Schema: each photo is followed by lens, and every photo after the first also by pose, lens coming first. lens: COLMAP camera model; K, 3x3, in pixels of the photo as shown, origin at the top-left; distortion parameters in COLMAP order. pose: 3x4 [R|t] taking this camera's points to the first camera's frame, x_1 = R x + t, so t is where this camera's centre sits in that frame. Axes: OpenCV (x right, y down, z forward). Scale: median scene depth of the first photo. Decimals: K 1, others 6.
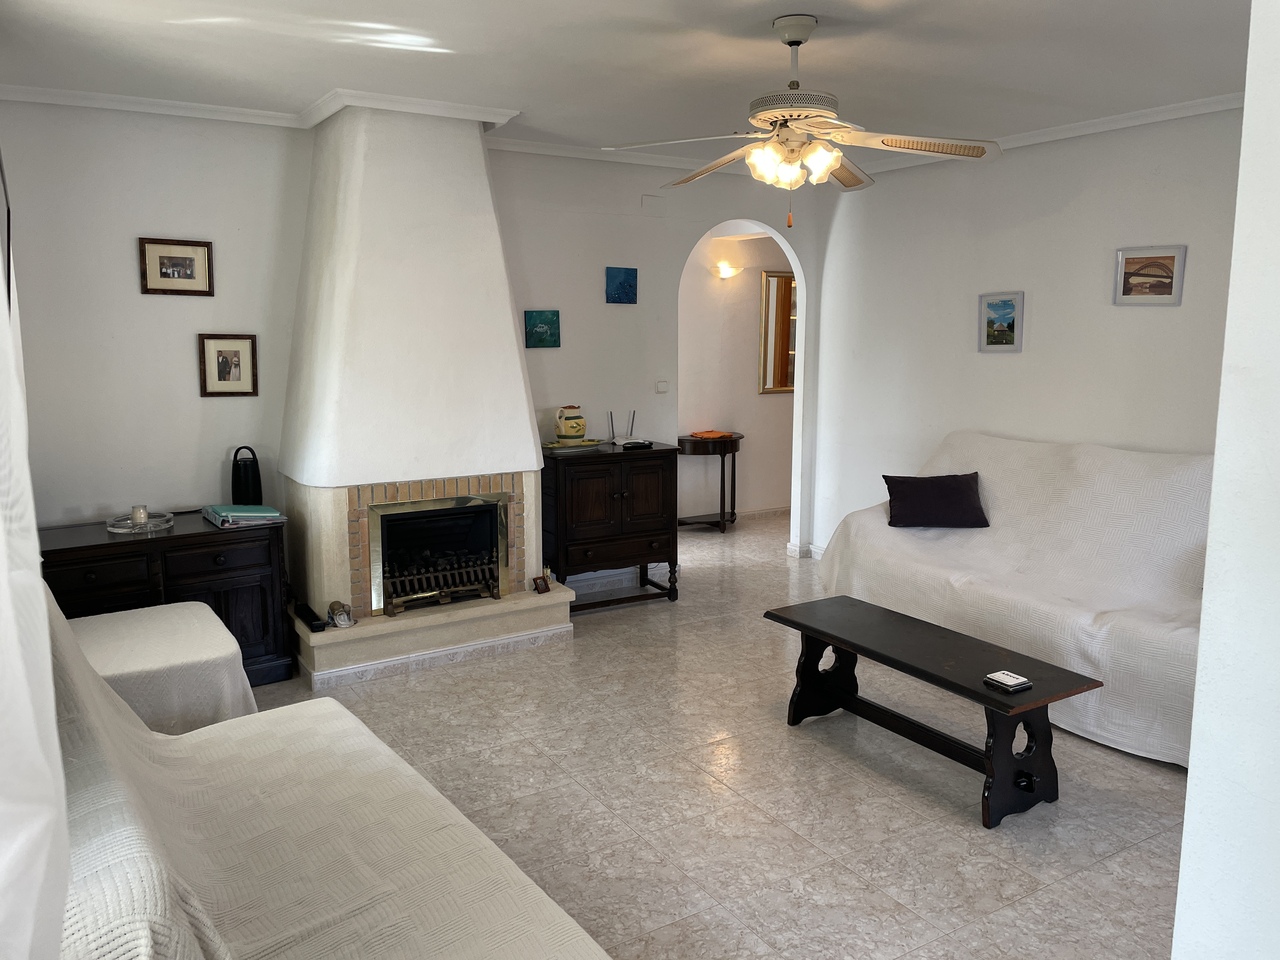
lens RADIAL K [[981.3, 0, 638.9], [0, 981.3, 459.9], [0, 0, 1]] dist [0.096262, -0.136089]
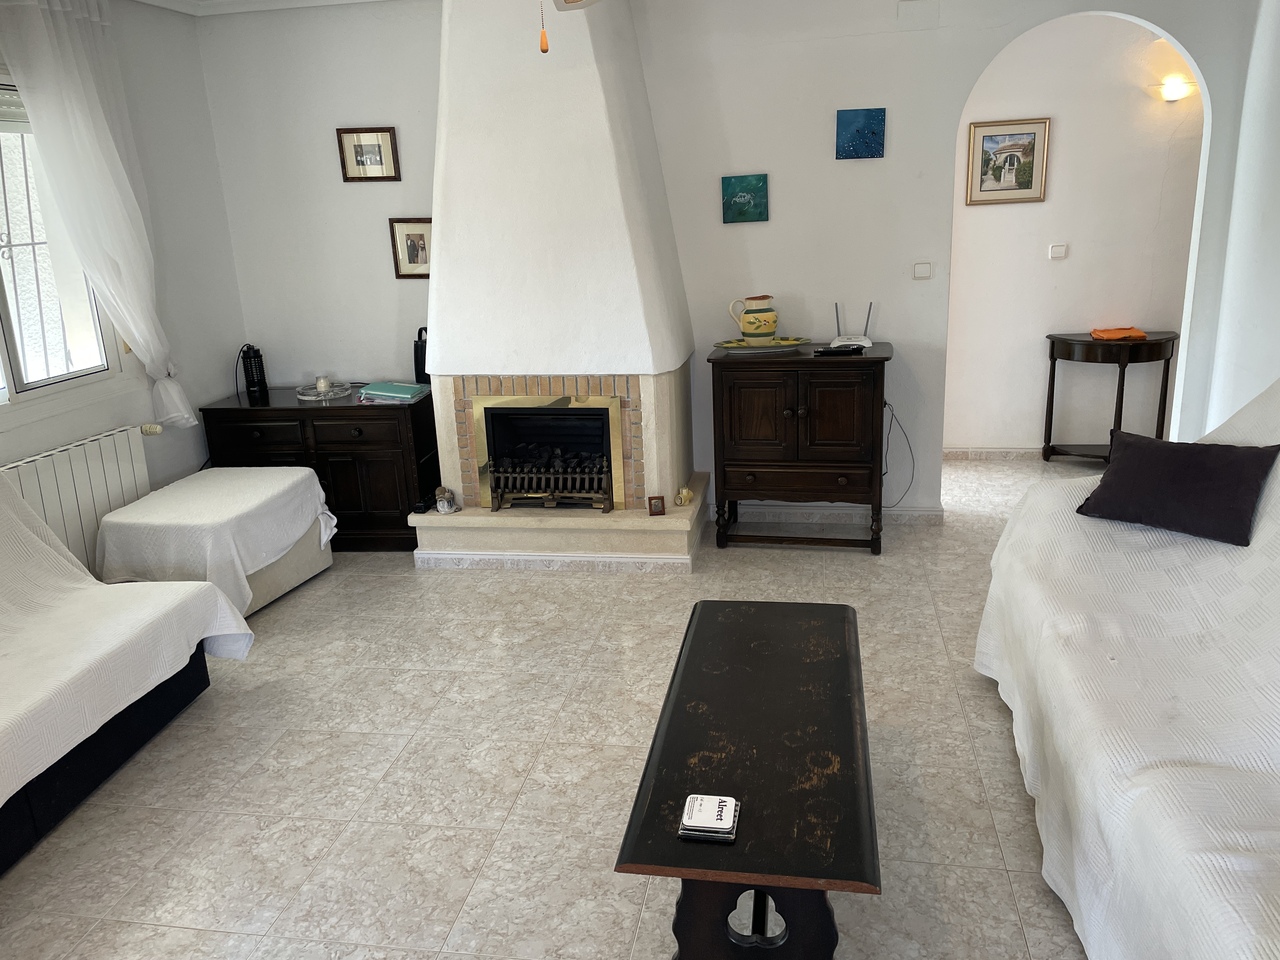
lens RADIAL K [[963.3, 0, 633.9], [0, 963.3, 462.2], [0, 0, 1]] dist [0.097470, -0.116424]
pose [[0.738401, 0.148610, -0.657783, 0.465238], [-0.049942, 0.984789, 0.166425, -0.055142], [0.672510, -0.090038, 0.734591, 0.379840]]
